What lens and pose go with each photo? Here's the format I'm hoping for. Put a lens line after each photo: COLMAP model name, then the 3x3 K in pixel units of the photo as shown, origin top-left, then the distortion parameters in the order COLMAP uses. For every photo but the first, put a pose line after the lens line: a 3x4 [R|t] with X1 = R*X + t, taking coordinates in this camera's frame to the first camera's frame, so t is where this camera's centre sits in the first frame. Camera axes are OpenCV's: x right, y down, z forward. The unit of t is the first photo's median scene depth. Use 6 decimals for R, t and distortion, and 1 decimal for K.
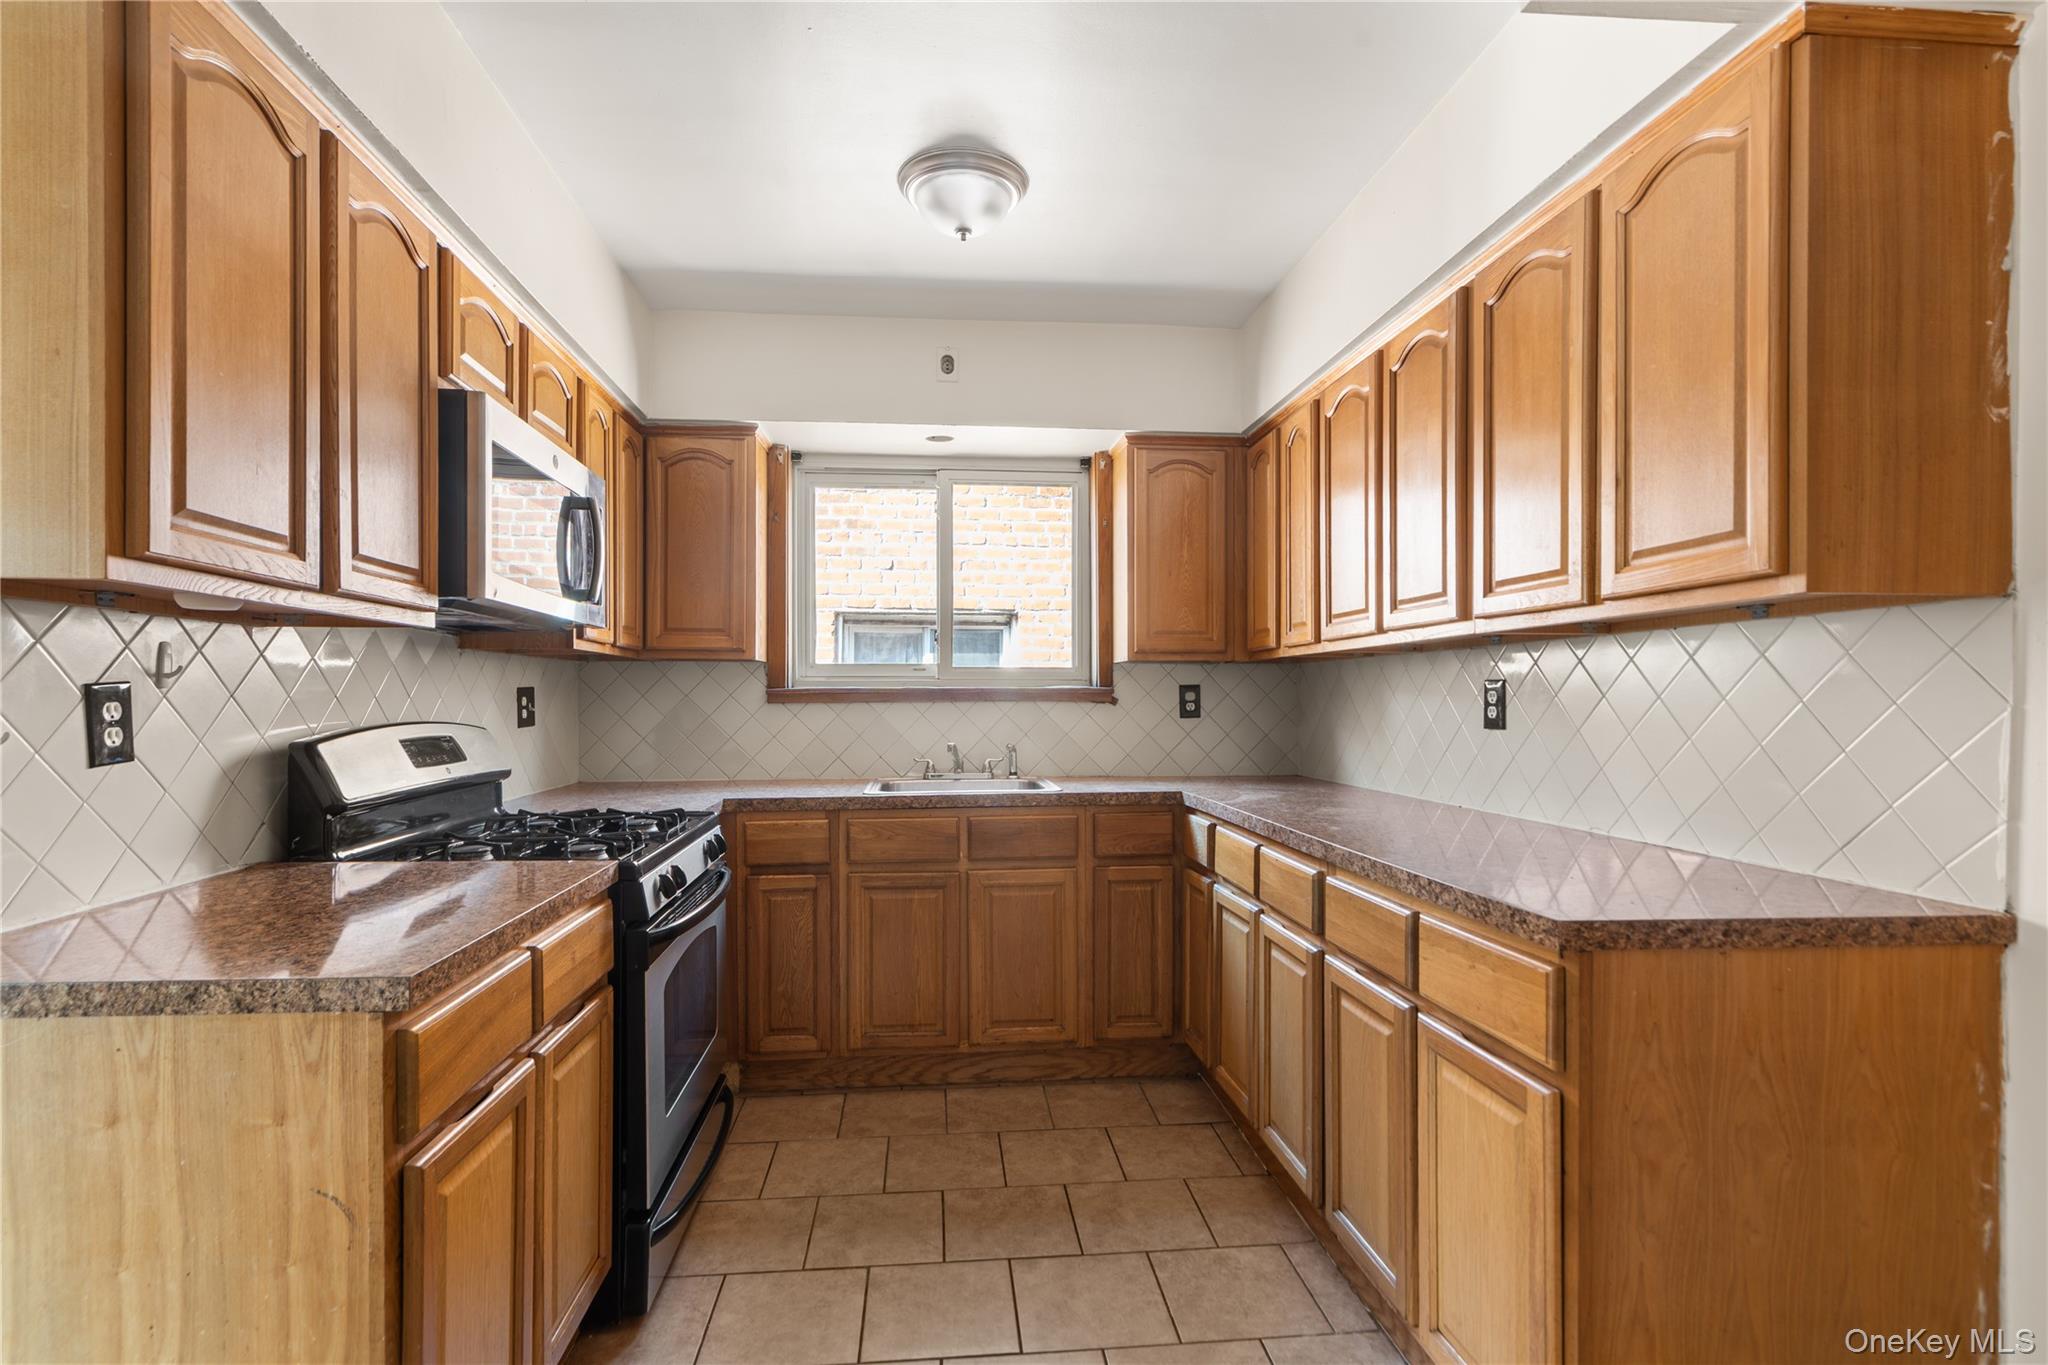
lens RADIAL K [[985.0, 0, 1005.1], [0, 985.0, 704.7], [0, 0, 1]] dist [0.006471, 0.000301]
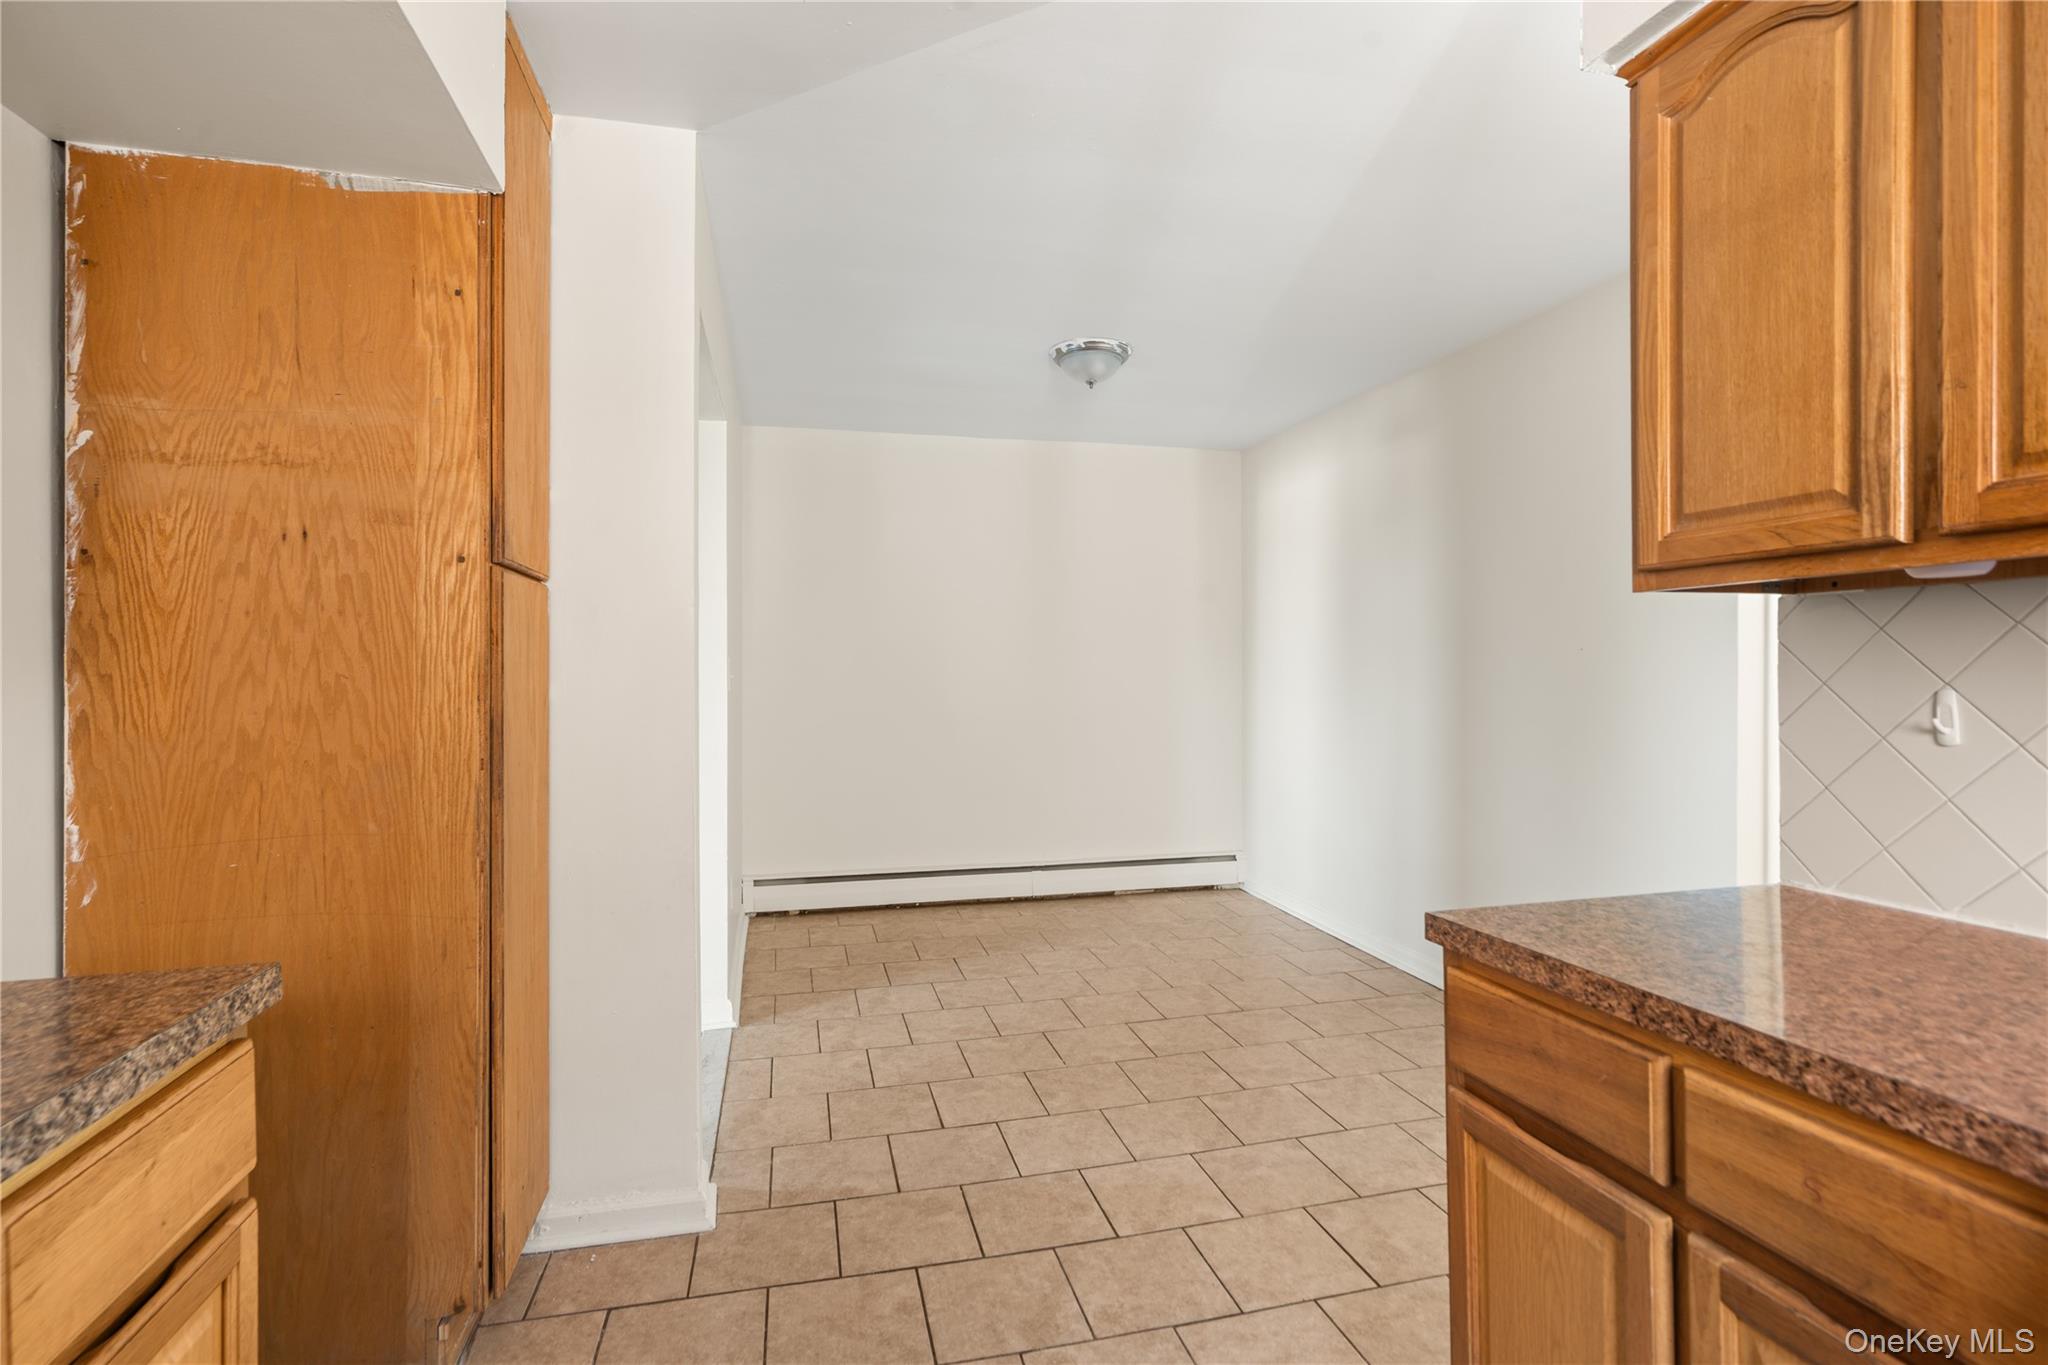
lens RADIAL K [[985.0, 0, 1049.3], [0, 985.0, 672.3], [0, 0, 1]] dist [0.006471, 0.000301]
pose [[-0.984448, 0.001392, -0.175672, 0.032537], [0.000589, 0.999989, 0.004626, -0.011775], [0.175676, 0.004450, -0.984438, 0.856898]]
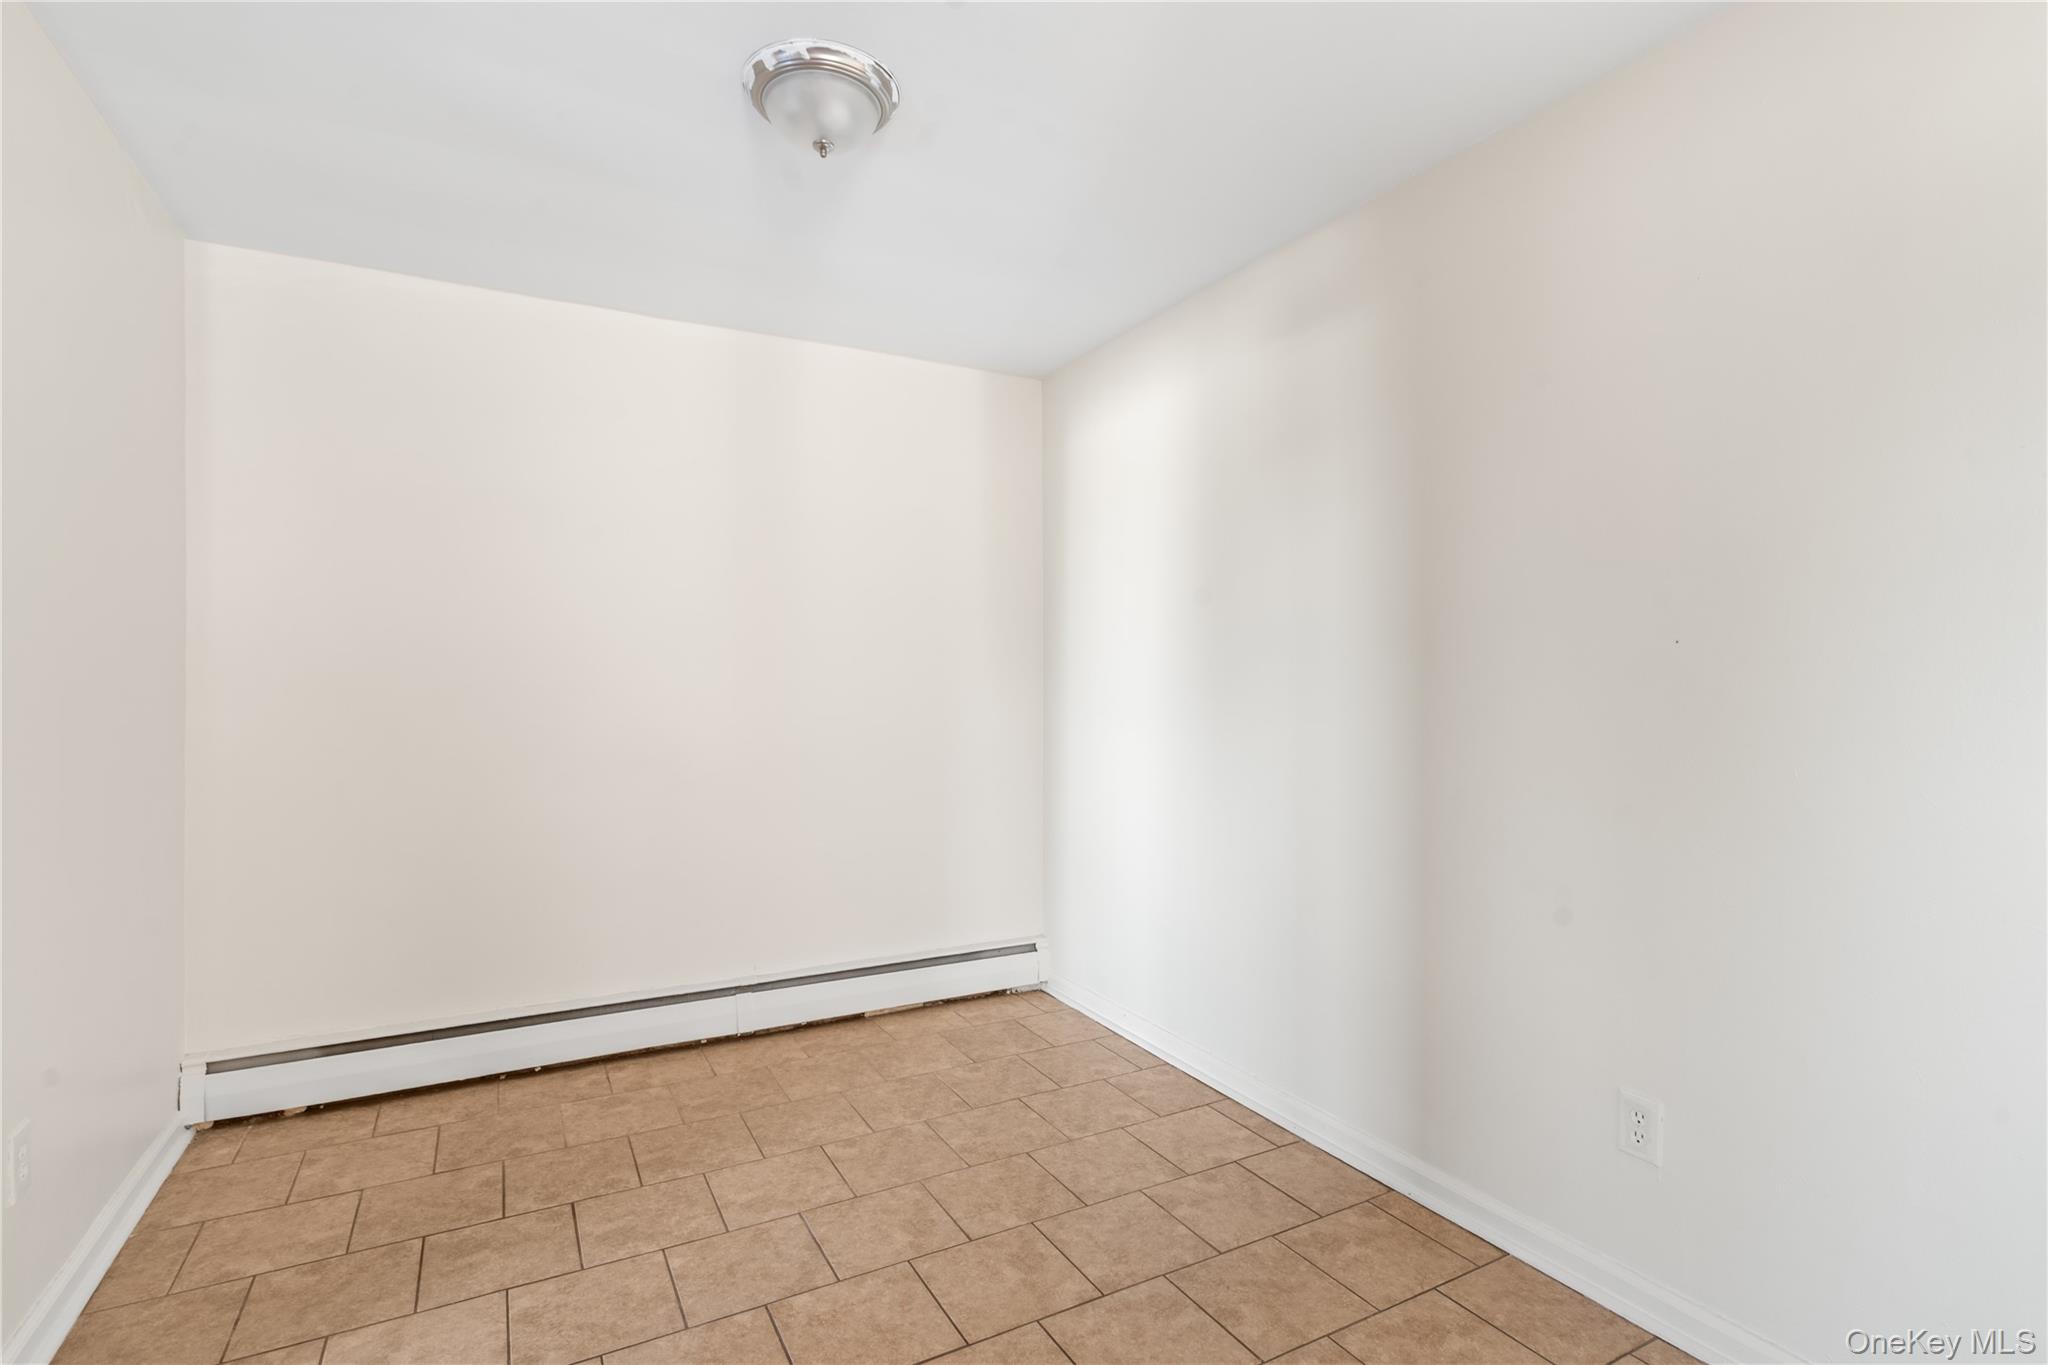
lens RADIAL K [[985.0, 0, 1022.2], [0, 985.0, 681.8], [0, 0, 1]] dist [0.006471, 0.000301]
pose [[-0.918291, 0.000297, -0.395907, -0.105751], [0.001735, 0.999993, -0.003272, -0.005296], [0.395903, -0.003691, -0.918285, 0.270882]]
